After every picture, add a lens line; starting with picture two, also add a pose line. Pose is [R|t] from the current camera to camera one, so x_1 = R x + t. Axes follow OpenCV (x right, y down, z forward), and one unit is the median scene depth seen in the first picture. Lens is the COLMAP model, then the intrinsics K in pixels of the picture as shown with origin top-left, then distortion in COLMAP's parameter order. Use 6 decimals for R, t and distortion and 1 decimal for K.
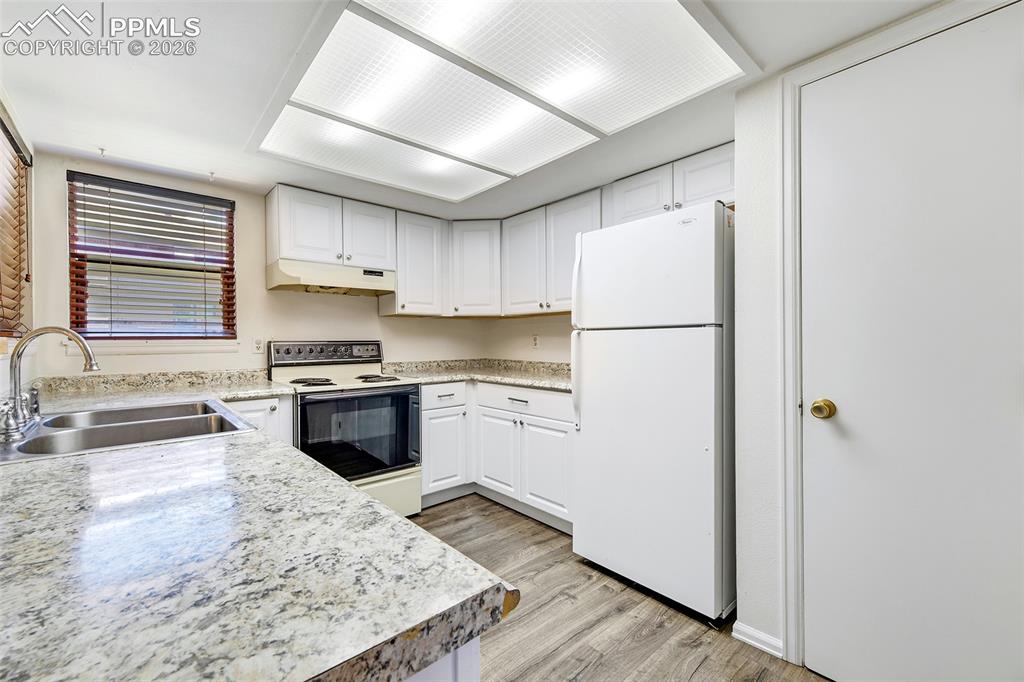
lens RADIAL K [[415.6, 0, 503.9], [0, 415.6, 339.6], [0, 0, 1]] dist [0.000628, 0.000104]
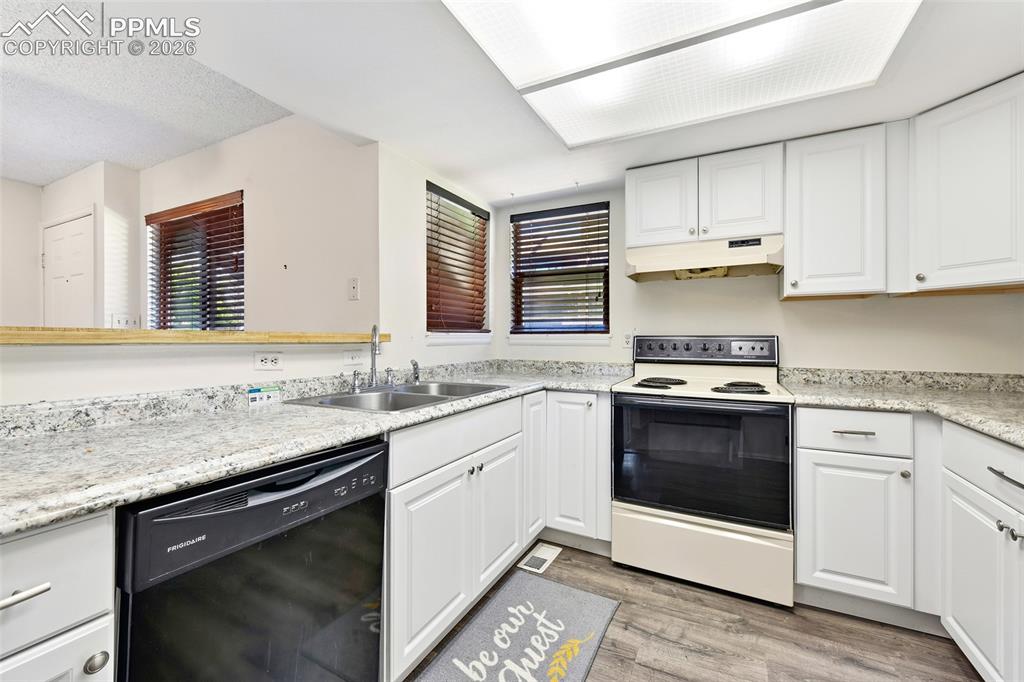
lens RADIAL K [[425.8, 0, 509.2], [0, 425.8, 334.6], [0, 0, 1]] dist [0.000757, 0.000034]
pose [[0.362810, 0.002037, -0.931861, 0.244215], [-0.002260, 0.999997, 0.001306, 0.000745], [0.931860, 0.001632, 0.362813, 0.360545]]
